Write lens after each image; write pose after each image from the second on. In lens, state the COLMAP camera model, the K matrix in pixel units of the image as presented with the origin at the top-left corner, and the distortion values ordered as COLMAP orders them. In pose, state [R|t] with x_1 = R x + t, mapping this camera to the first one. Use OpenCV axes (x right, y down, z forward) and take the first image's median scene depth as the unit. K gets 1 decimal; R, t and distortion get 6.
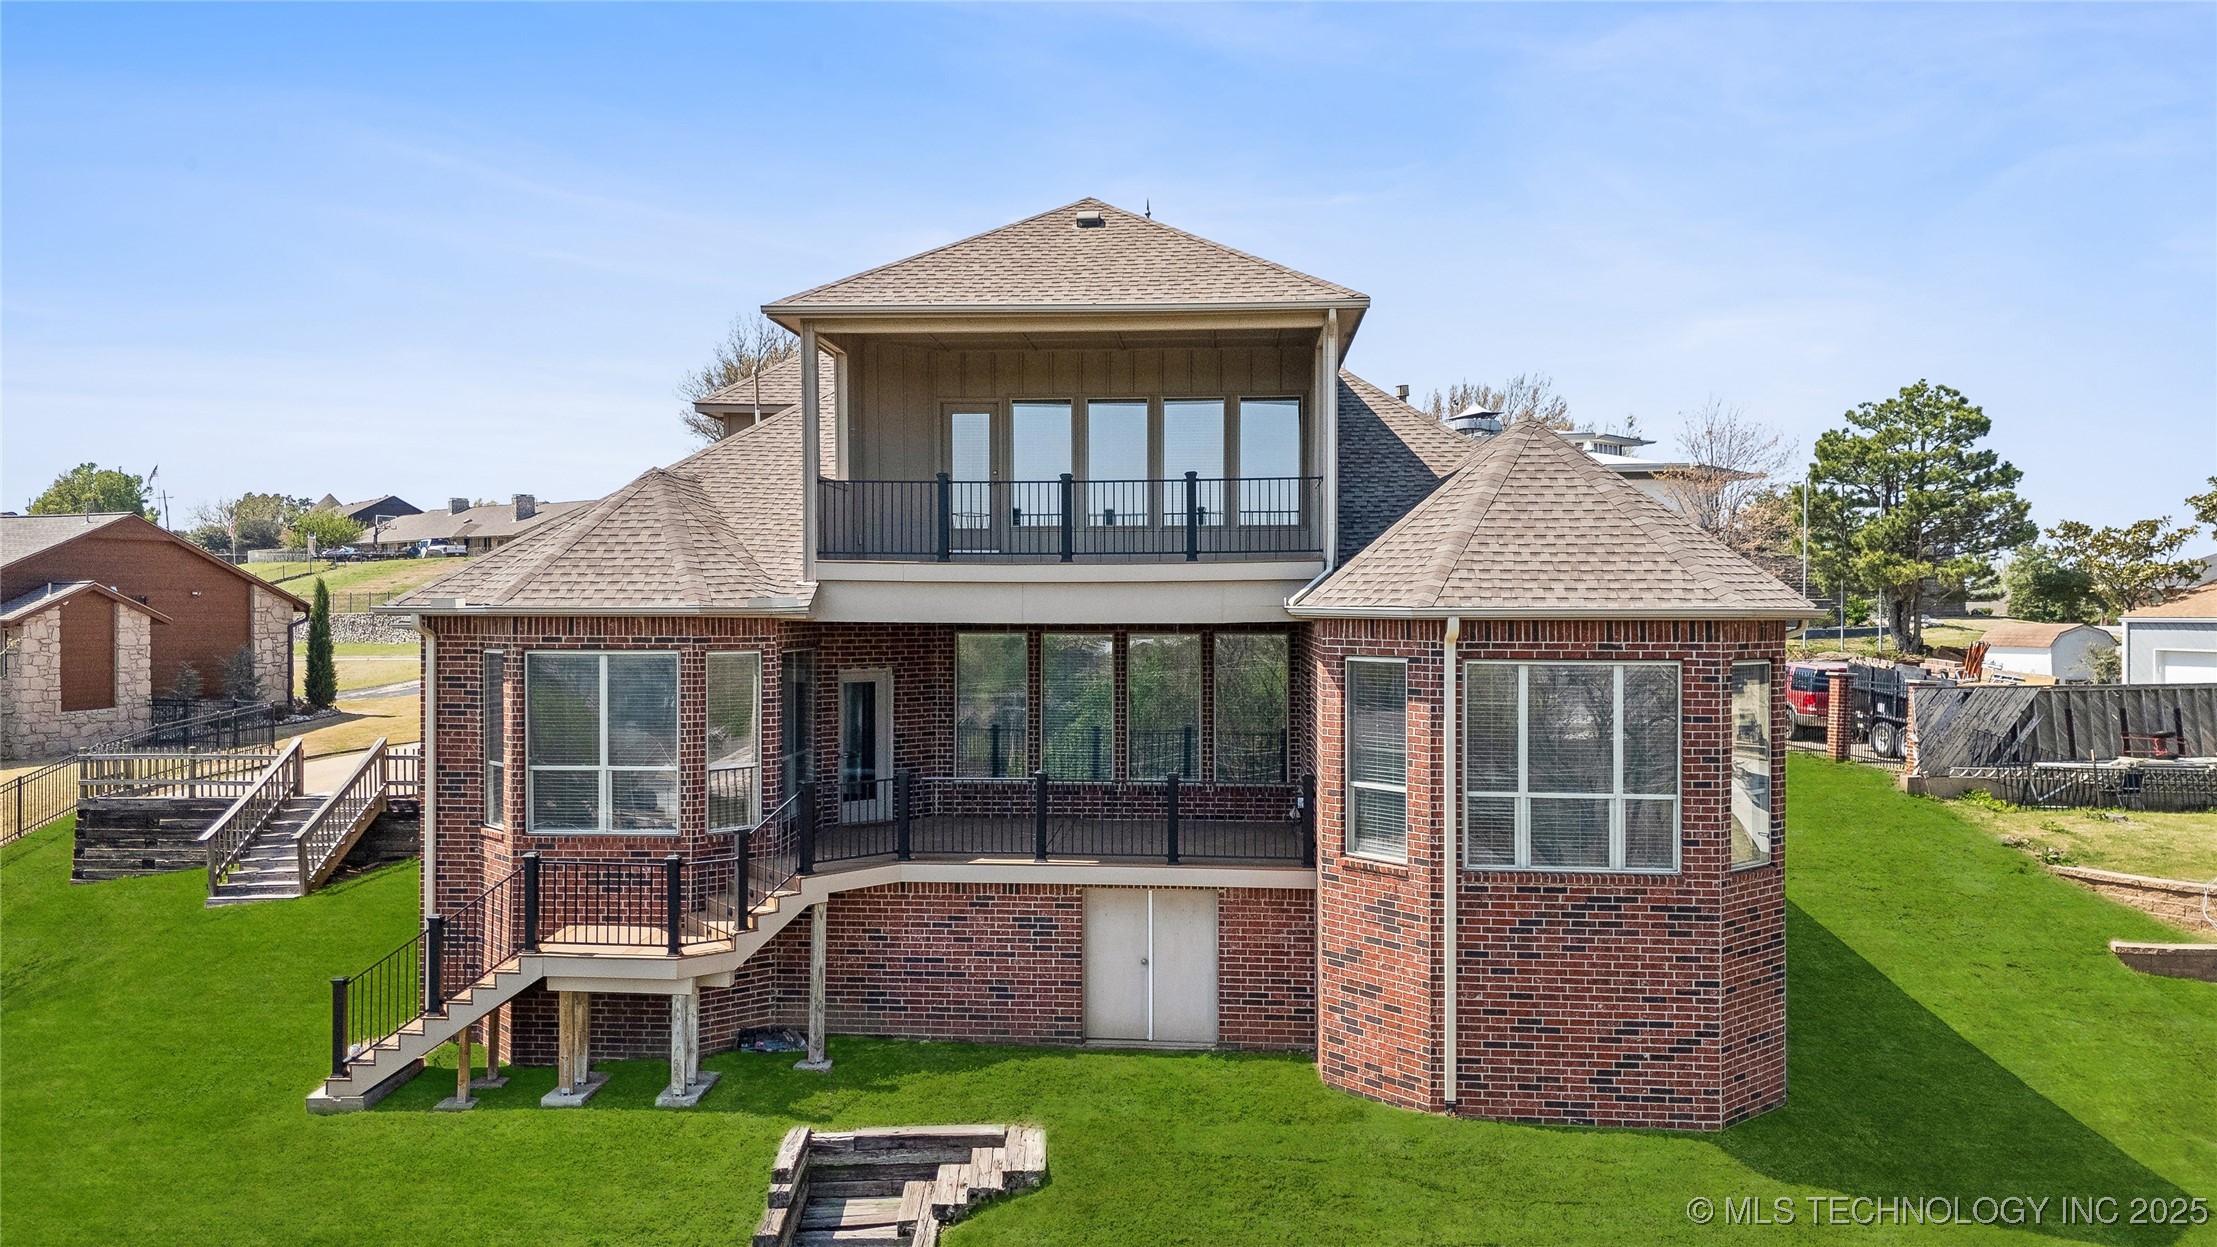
lens RADIAL K [[1625.9, 0, 1108.5], [0, 1625.9, 623.5], [0, 0, 1]] dist [0.060556, -0.061638]
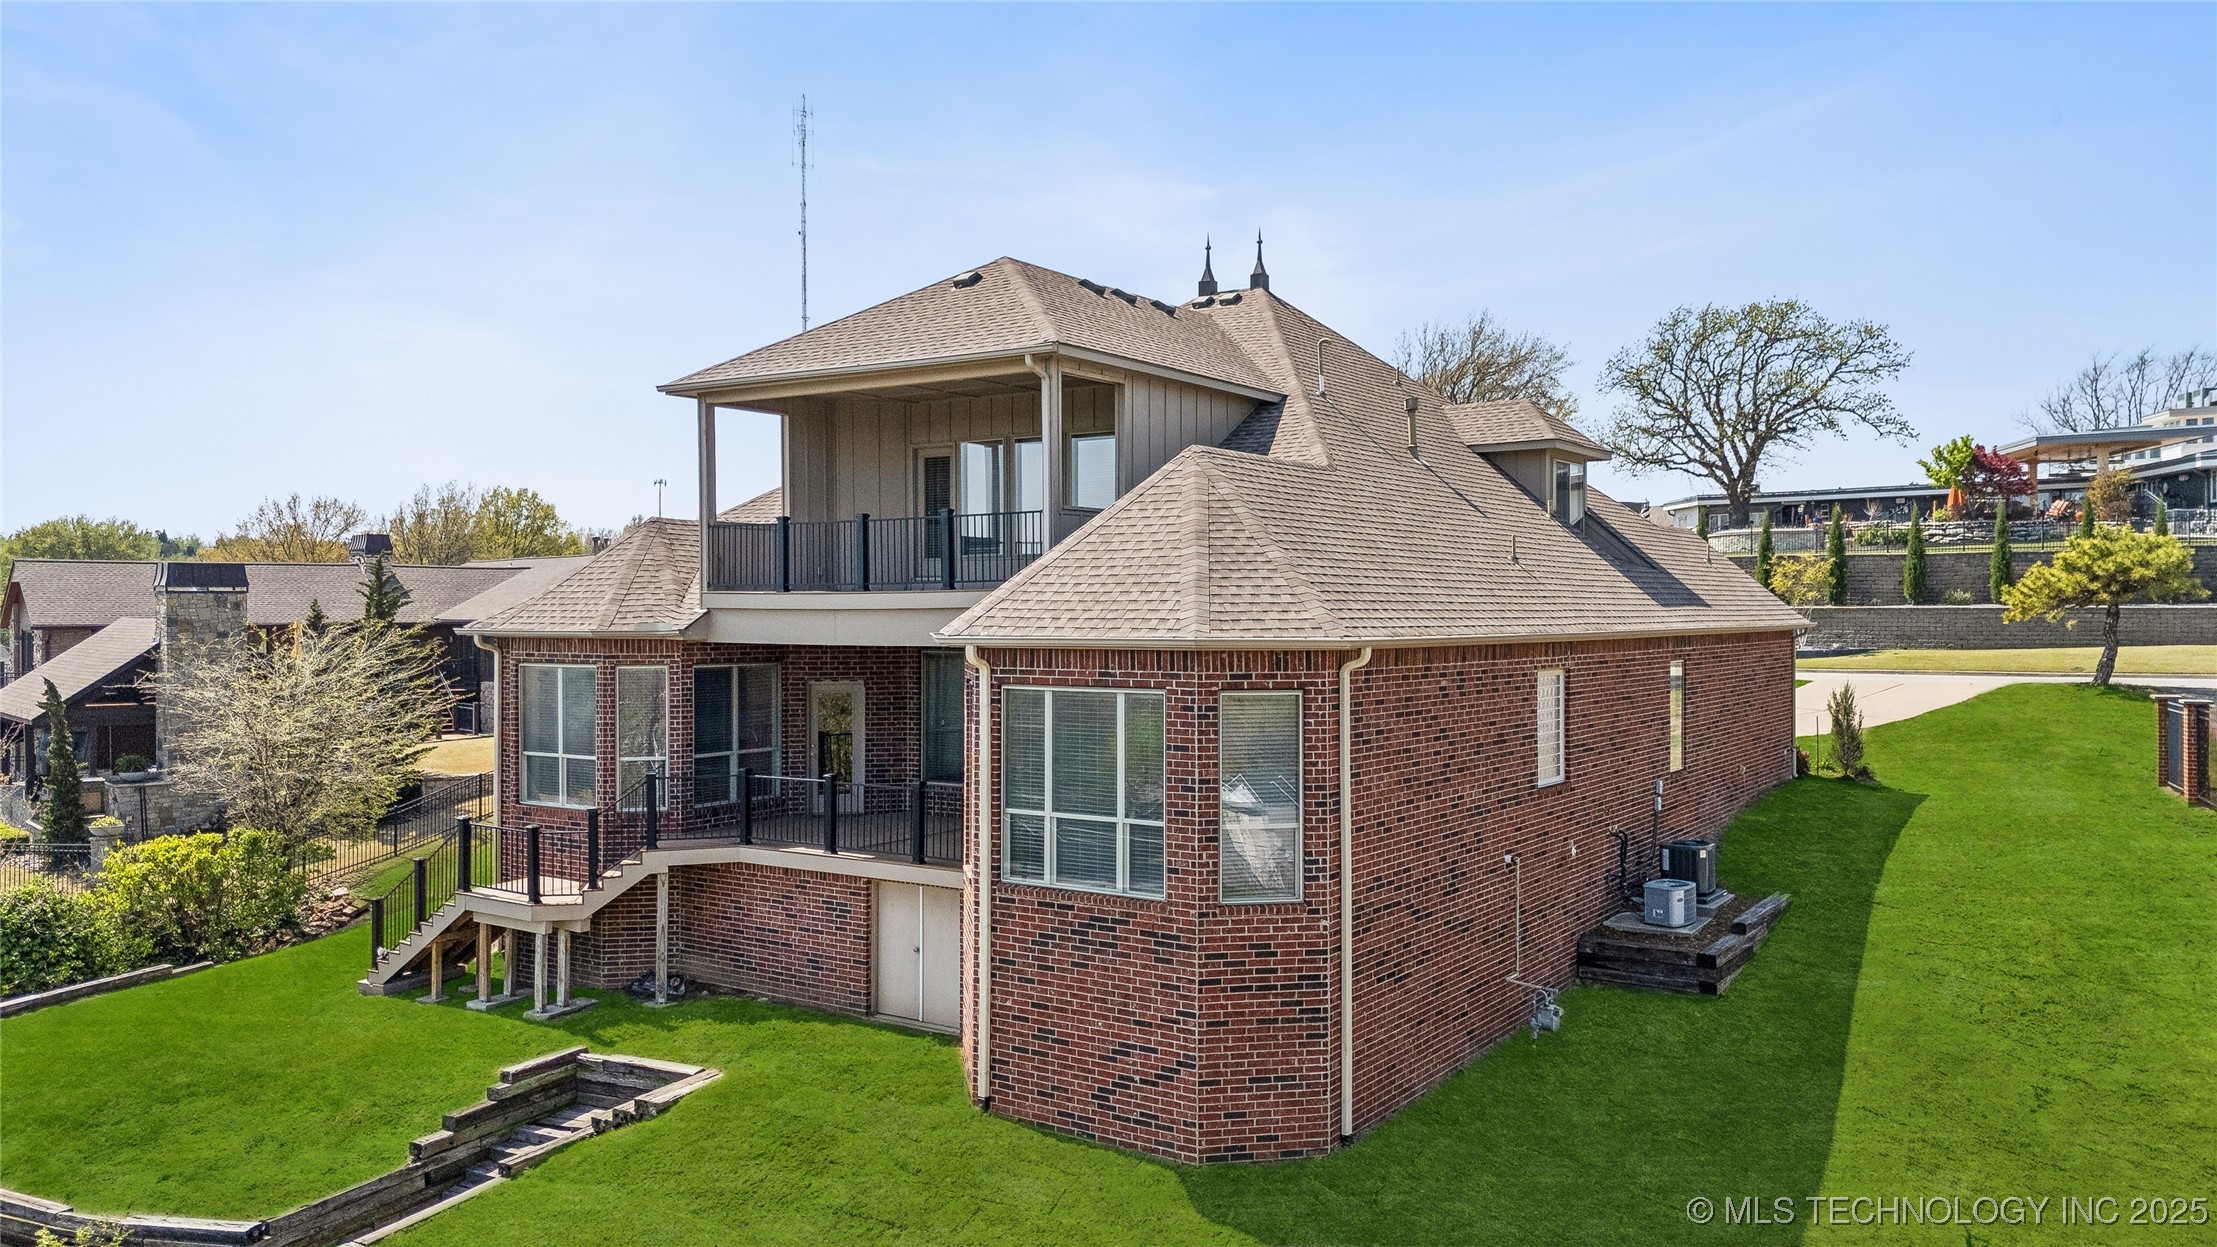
lens RADIAL K [[1630.0, 0, 1108.5], [0, 1630.0, 623.5], [0, 0, 1]] dist [0.083916, -0.100411]
pose [[0.865484, 0.001025, -0.500935, 0.766803], [-0.003036, 0.999990, -0.003201, -0.013441], [0.500927, 0.004291, 0.865479, 0.105578]]
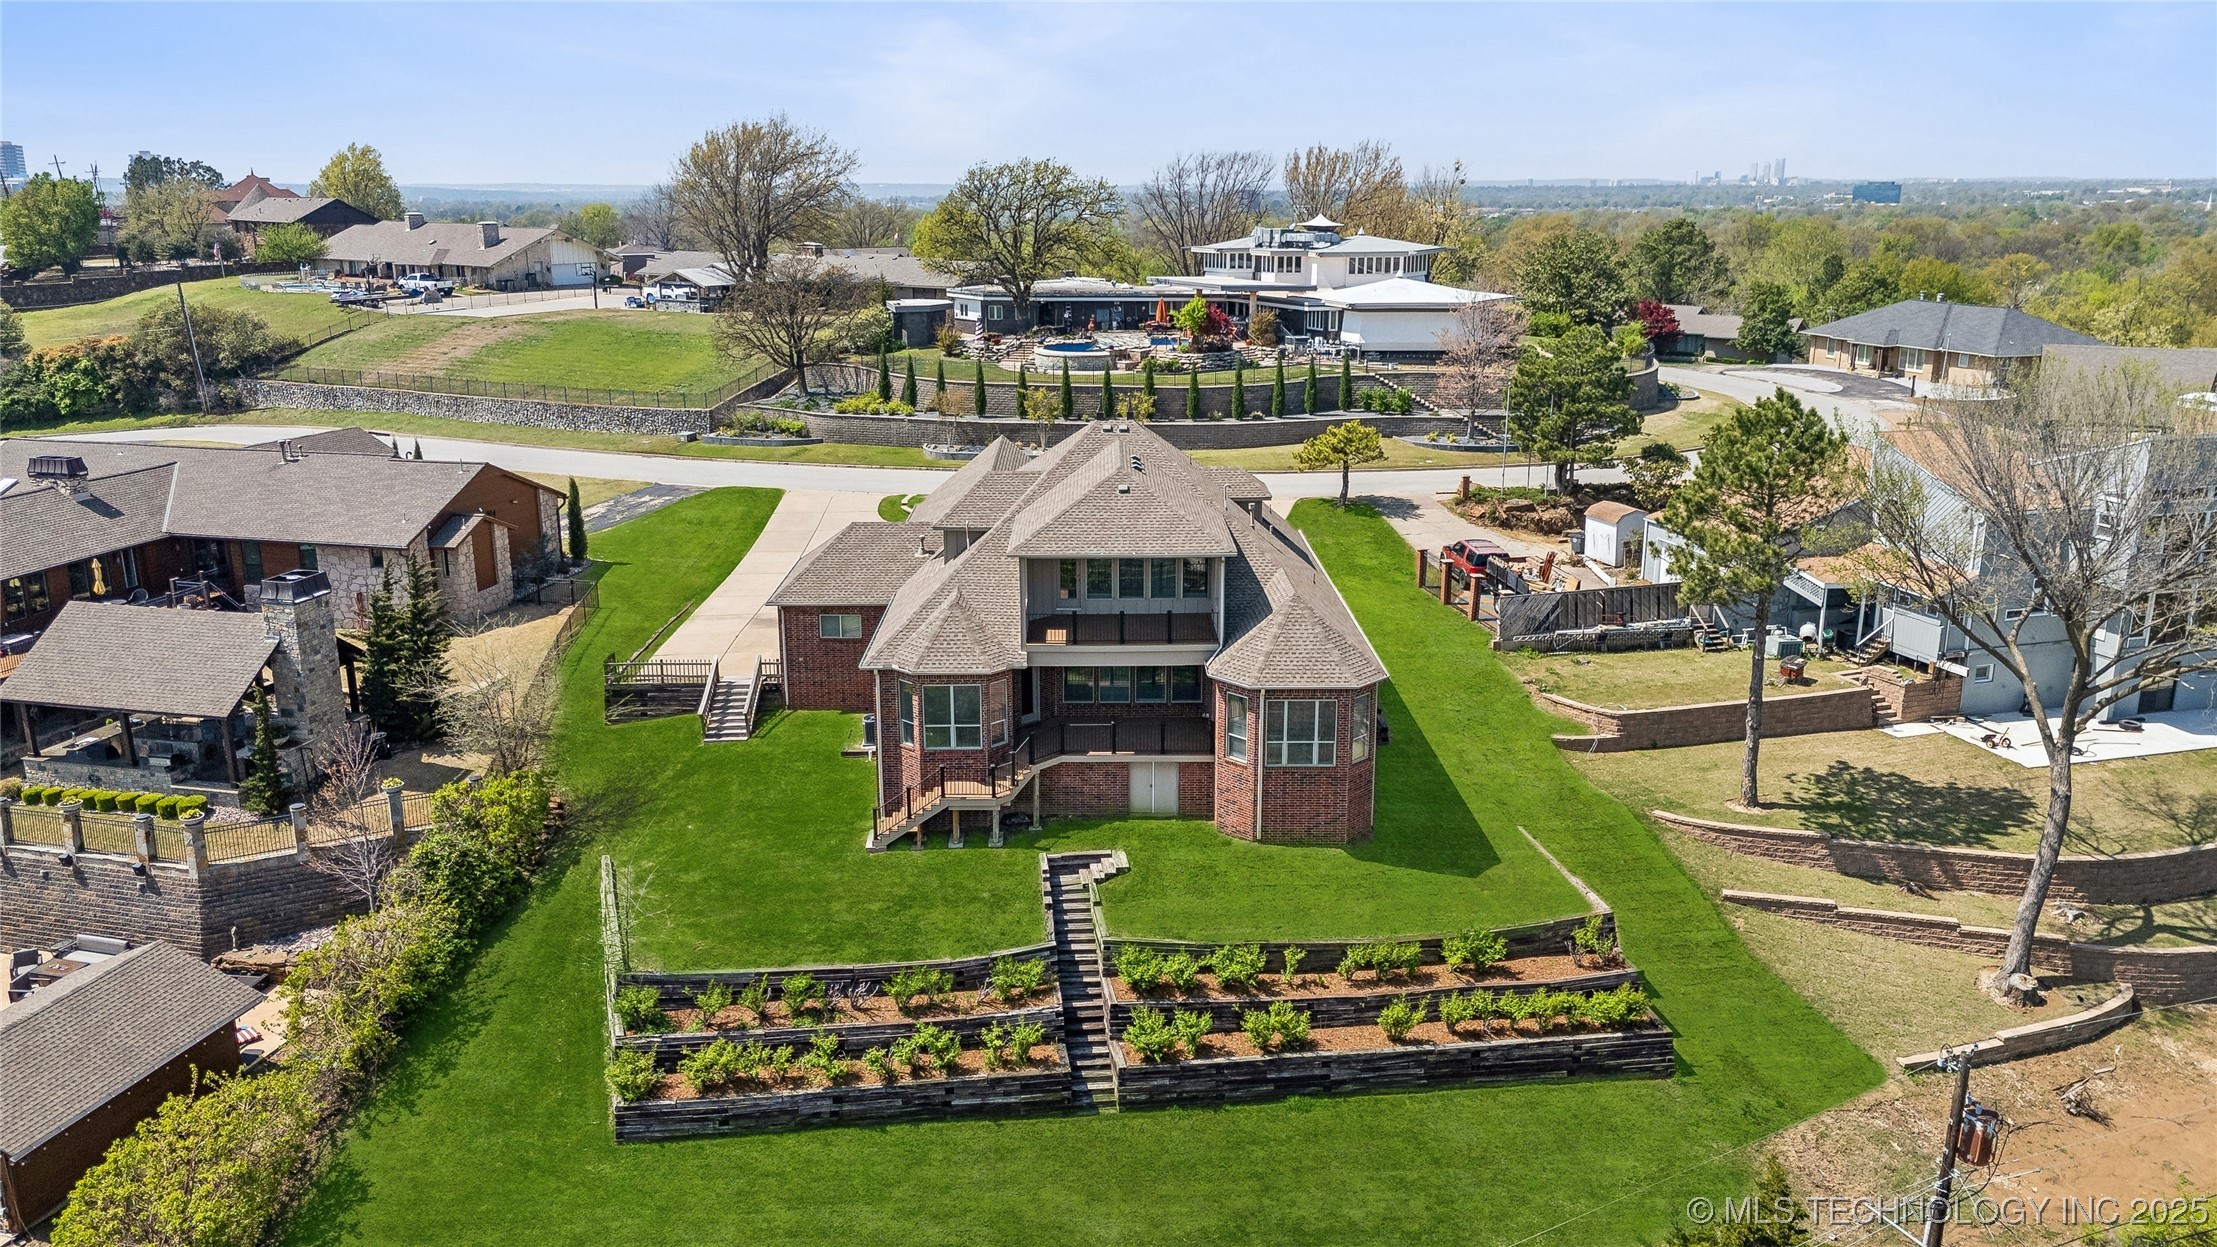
lens RADIAL K [[1639.6, 0, 1108.5], [0, 1639.6, 623.5], [0, 0, 1]] dist [0.071317, -0.061561]
pose [[0.996506, -0.024741, 0.079773, -0.285574], [0.004377, 0.969275, 0.245940, -0.798507], [-0.083407, -0.244732, 0.965997, -1.720415]]
